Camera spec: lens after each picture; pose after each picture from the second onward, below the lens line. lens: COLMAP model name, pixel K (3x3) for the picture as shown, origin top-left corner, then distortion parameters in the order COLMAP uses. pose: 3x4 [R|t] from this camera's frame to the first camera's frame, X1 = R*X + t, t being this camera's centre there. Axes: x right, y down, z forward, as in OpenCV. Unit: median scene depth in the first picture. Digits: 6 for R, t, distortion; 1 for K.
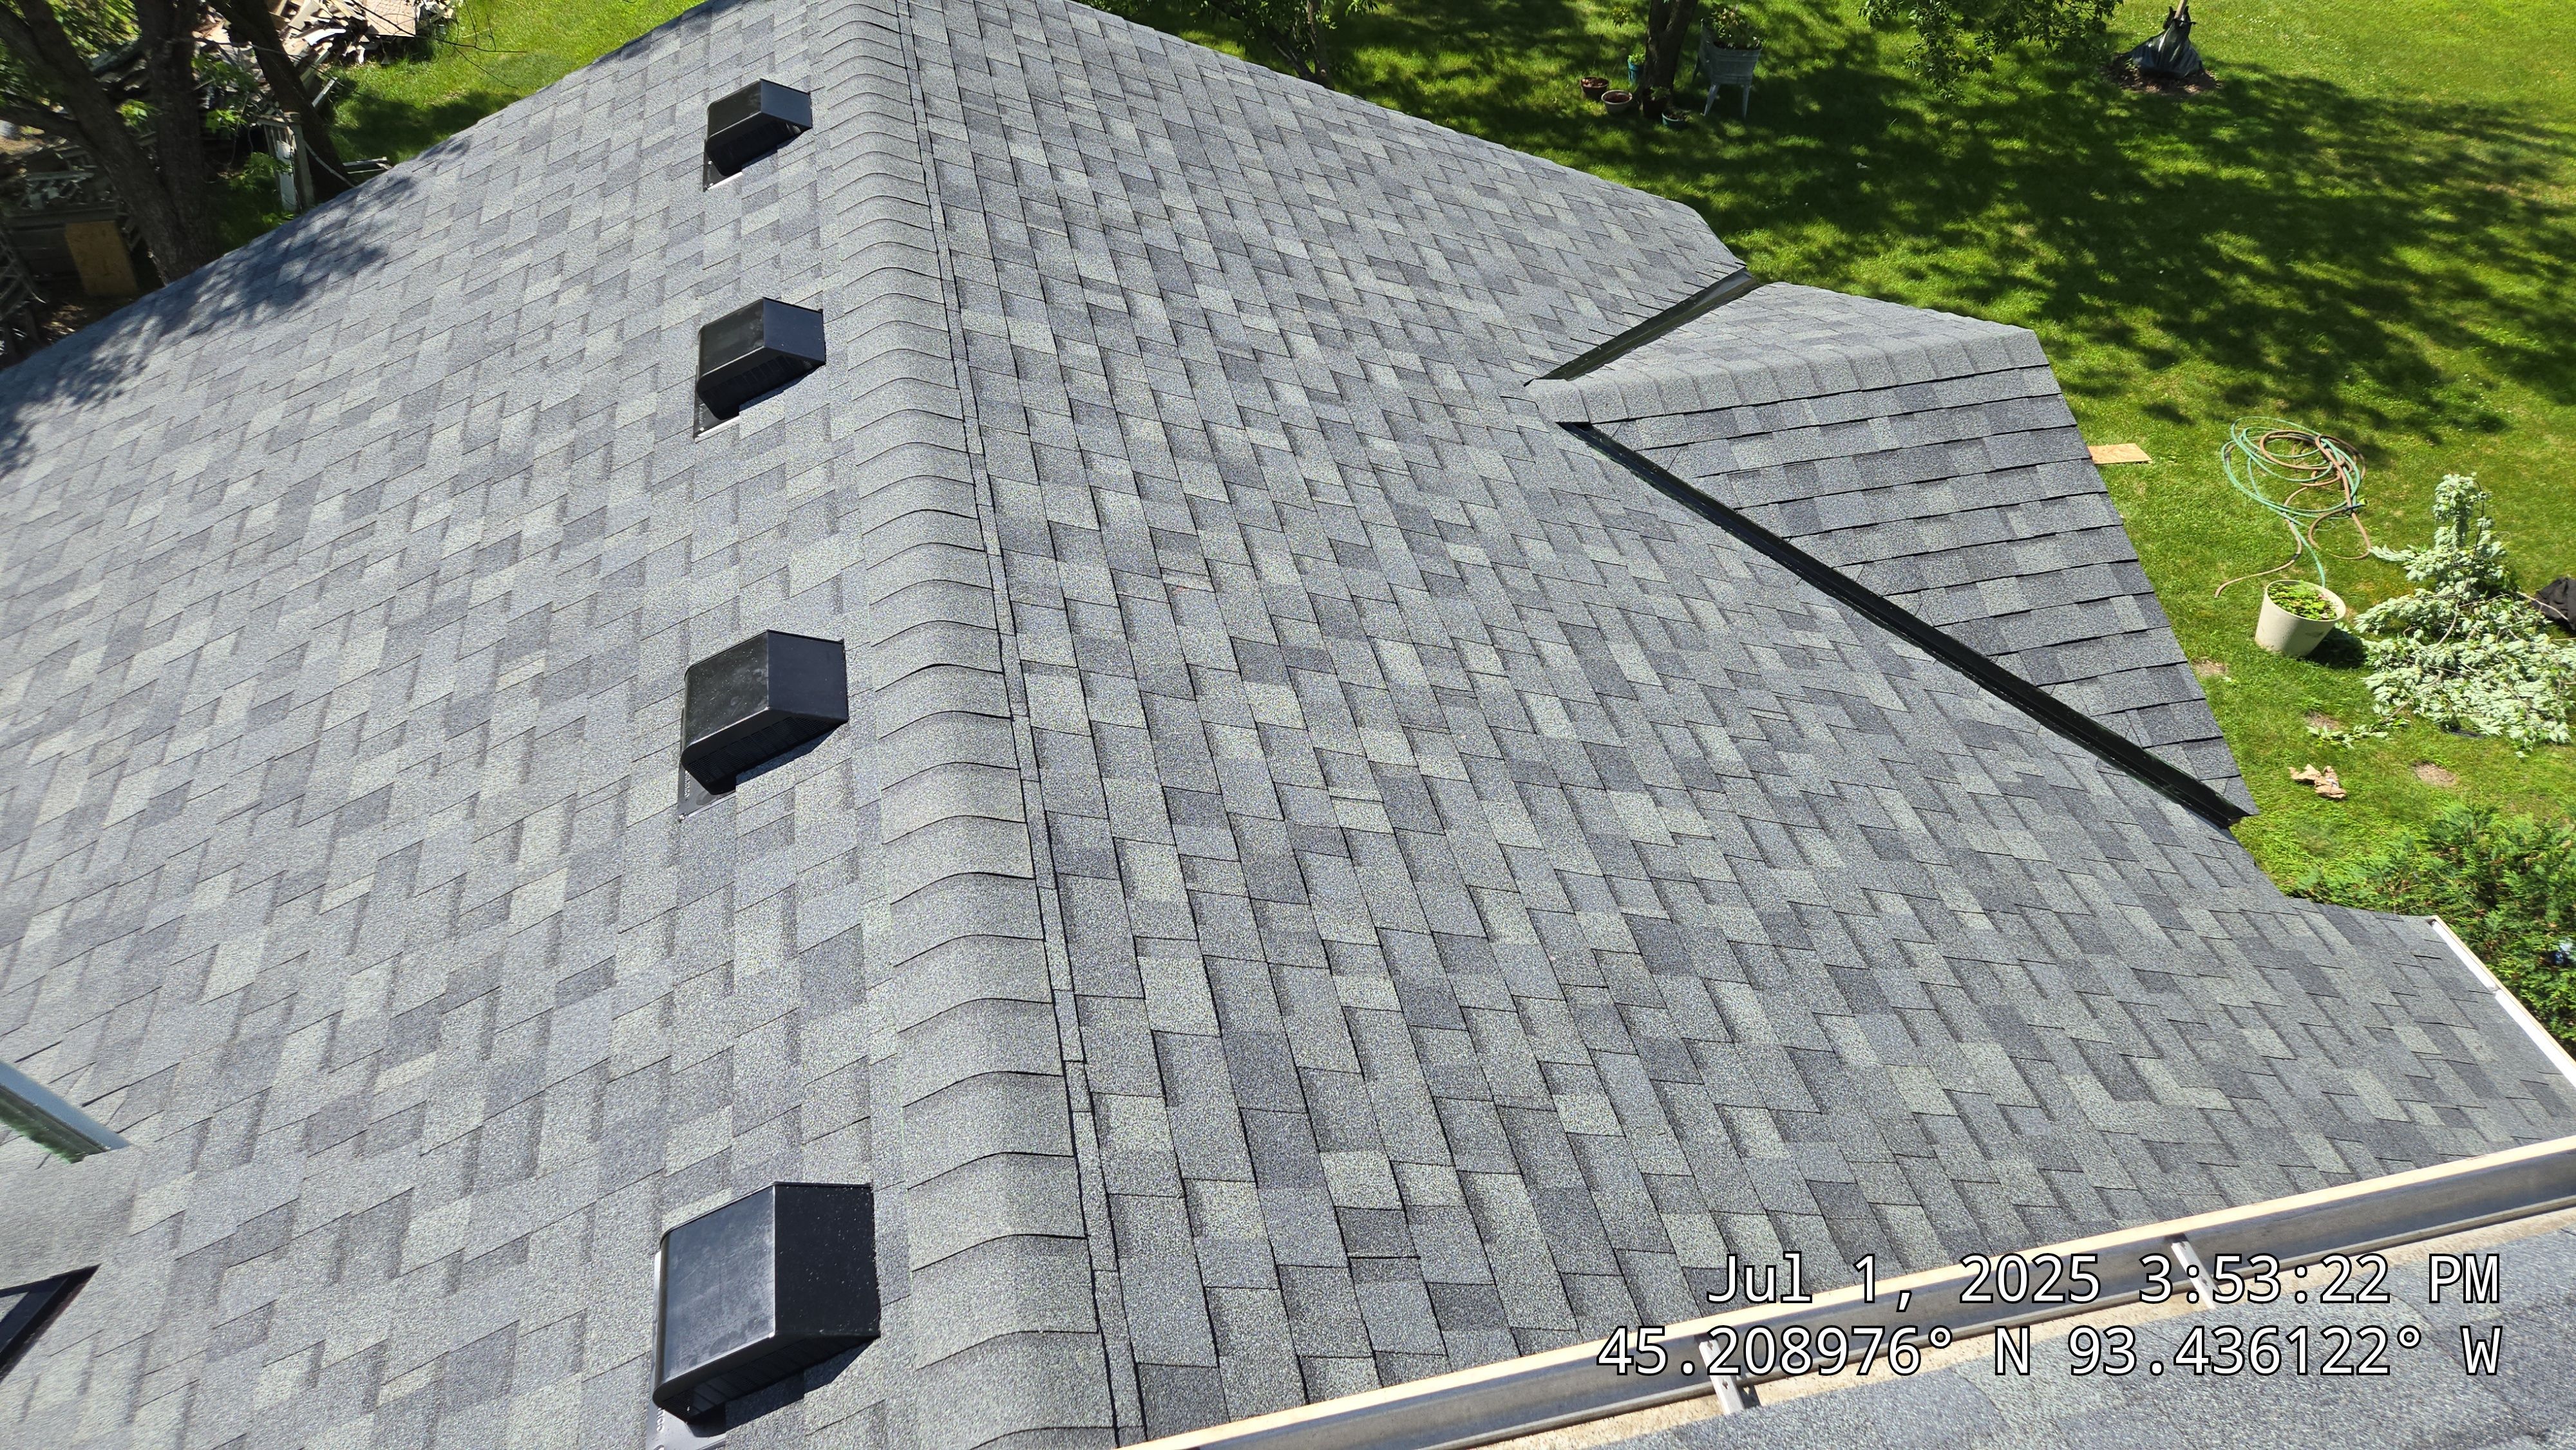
lens RADIAL K [[1701.3, 0, 1291.0], [0, 1701.3, 733.9], [0, 0, 1]] dist [0.086166, -0.064659]
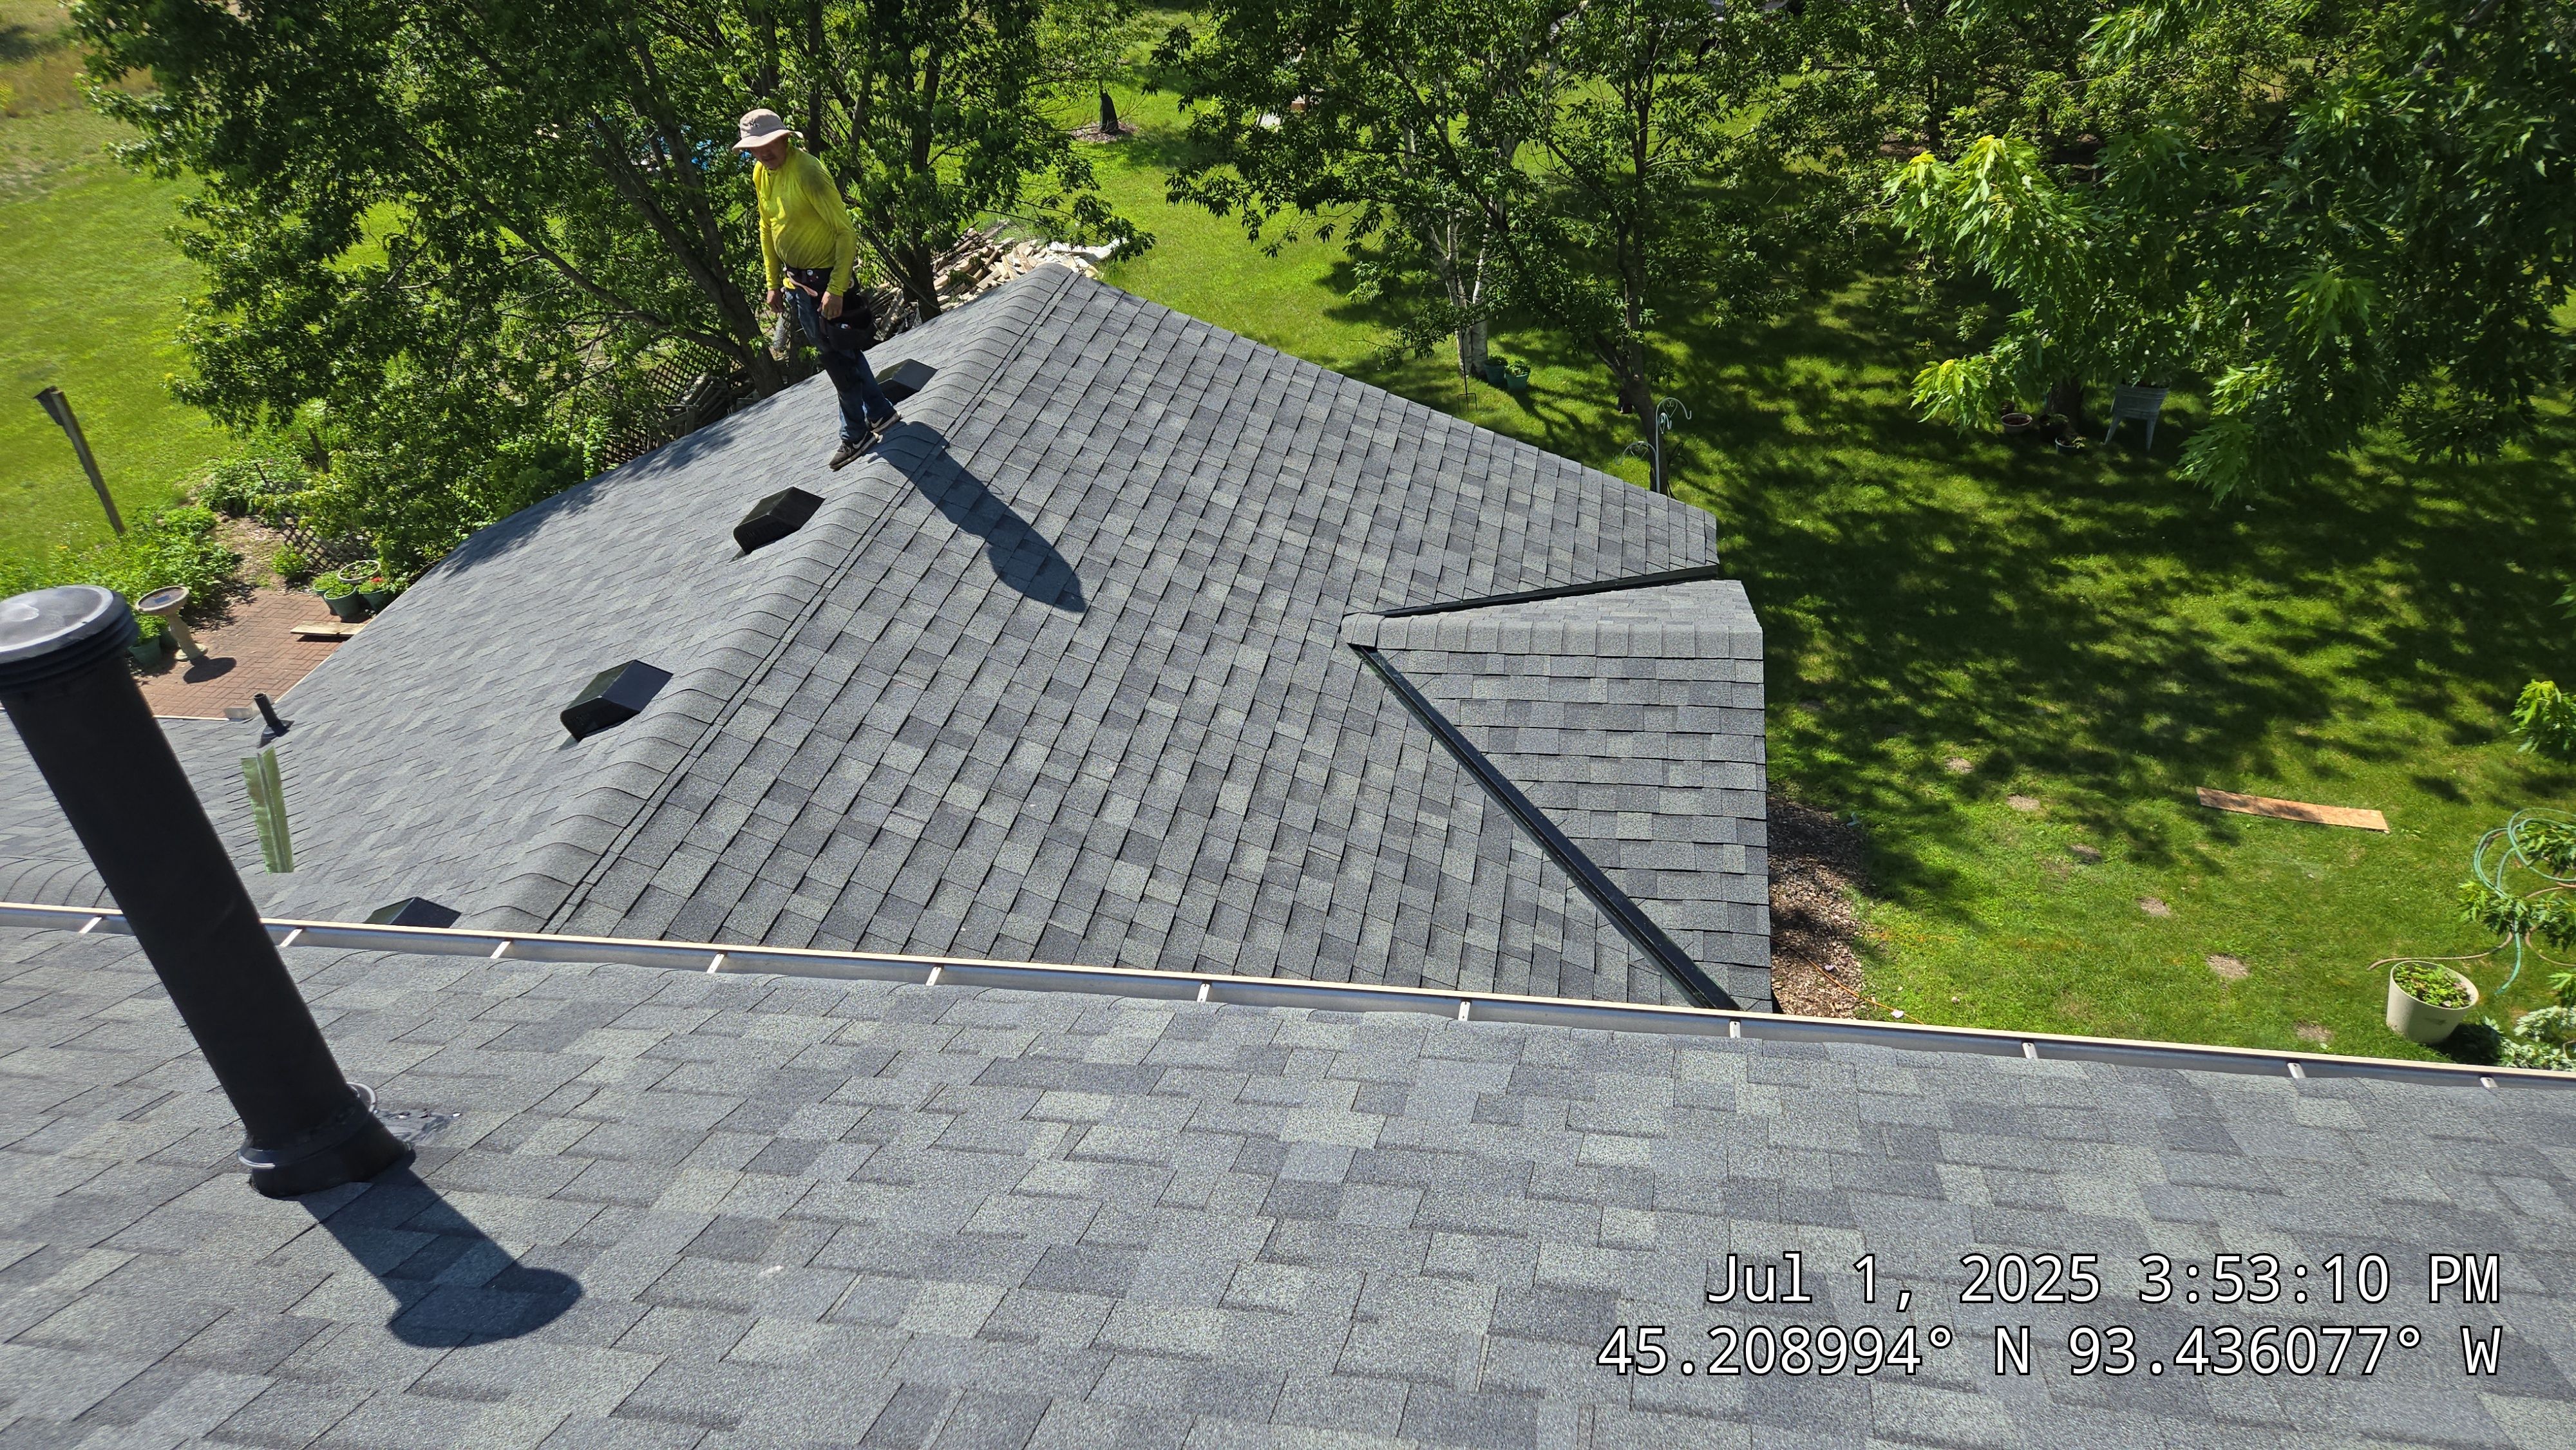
lens RADIAL K [[1701.3, 0, 1291.0], [0, 1701.3, 733.9], [0, 0, 1]] dist [0.086166, -0.064659]
pose [[0.914659, 0.159073, -0.371611, 0.729670], [-0.209561, 0.972729, -0.099409, 0.035761], [0.345664, 0.168801, 0.923051, -0.285359]]
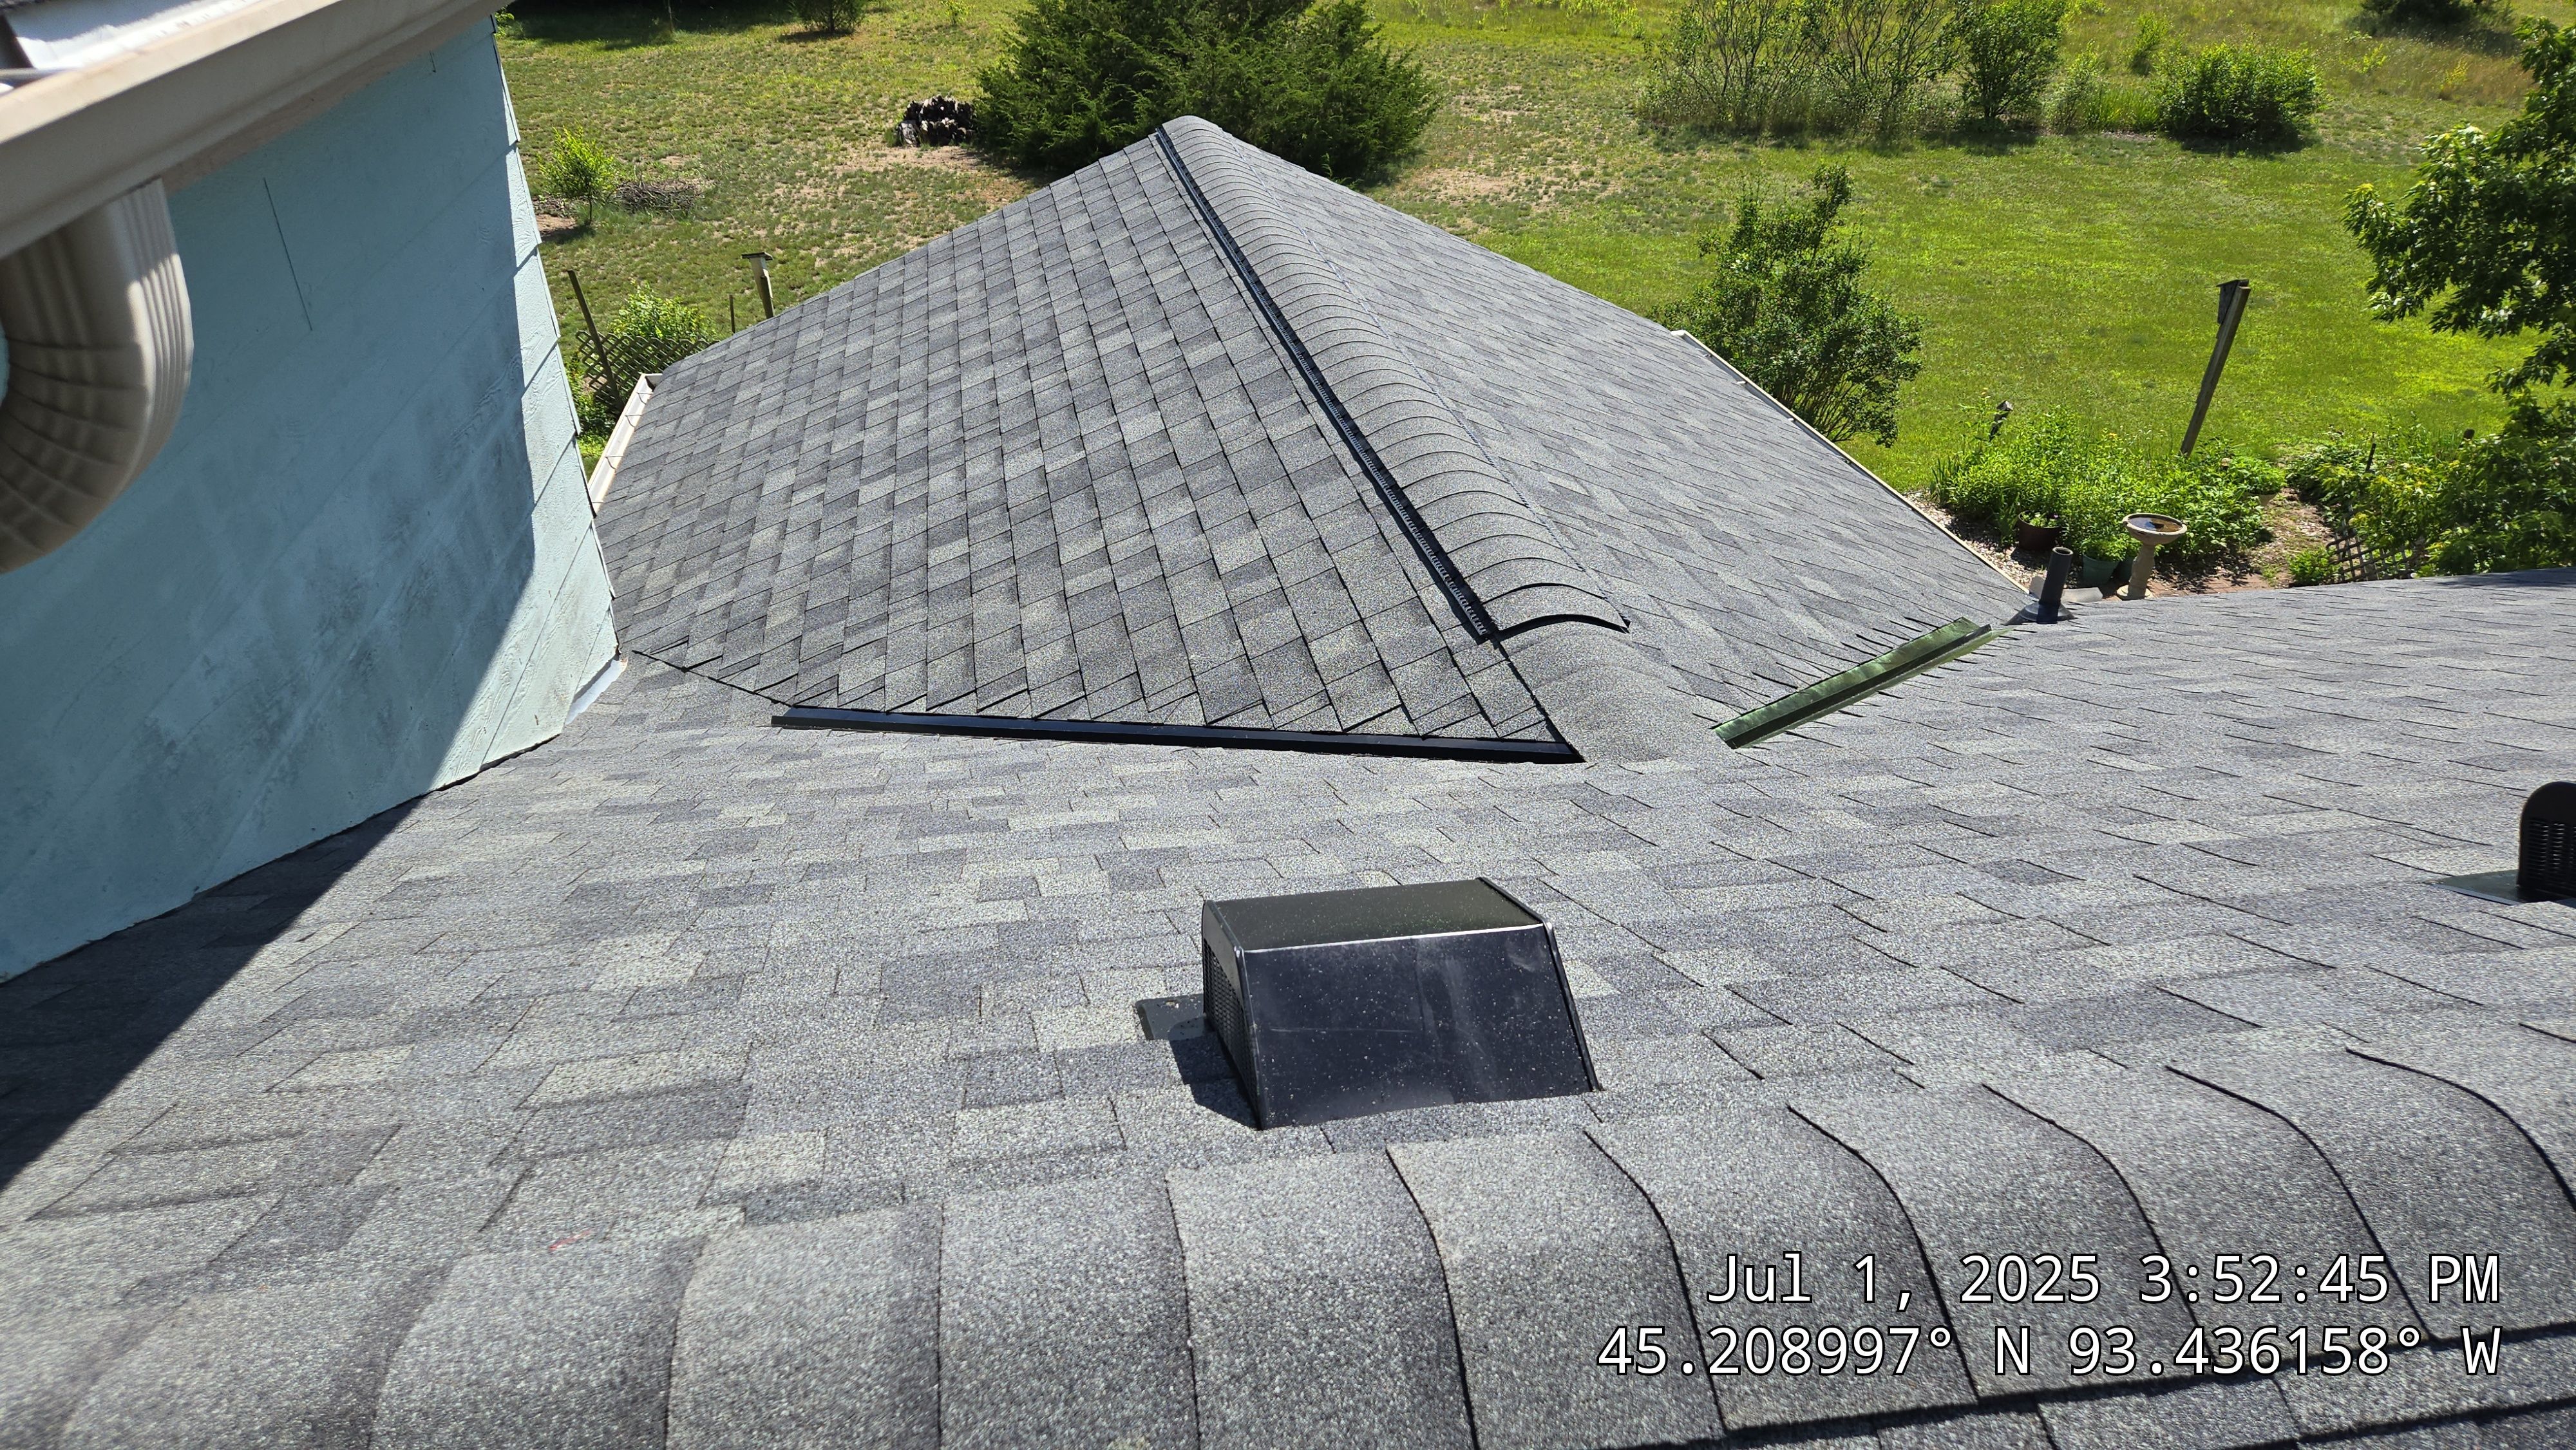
lens RADIAL K [[1701.3, 0, 1291.0], [0, 1701.3, 733.9], [0, 0, 1]] dist [0.086166, -0.064659]
pose [[-0.042784, 0.483438, -0.874333, 0.070295], [-0.700418, 0.609547, 0.371305, 0.047955], [0.712449, 0.628284, 0.312530, 0.409166]]
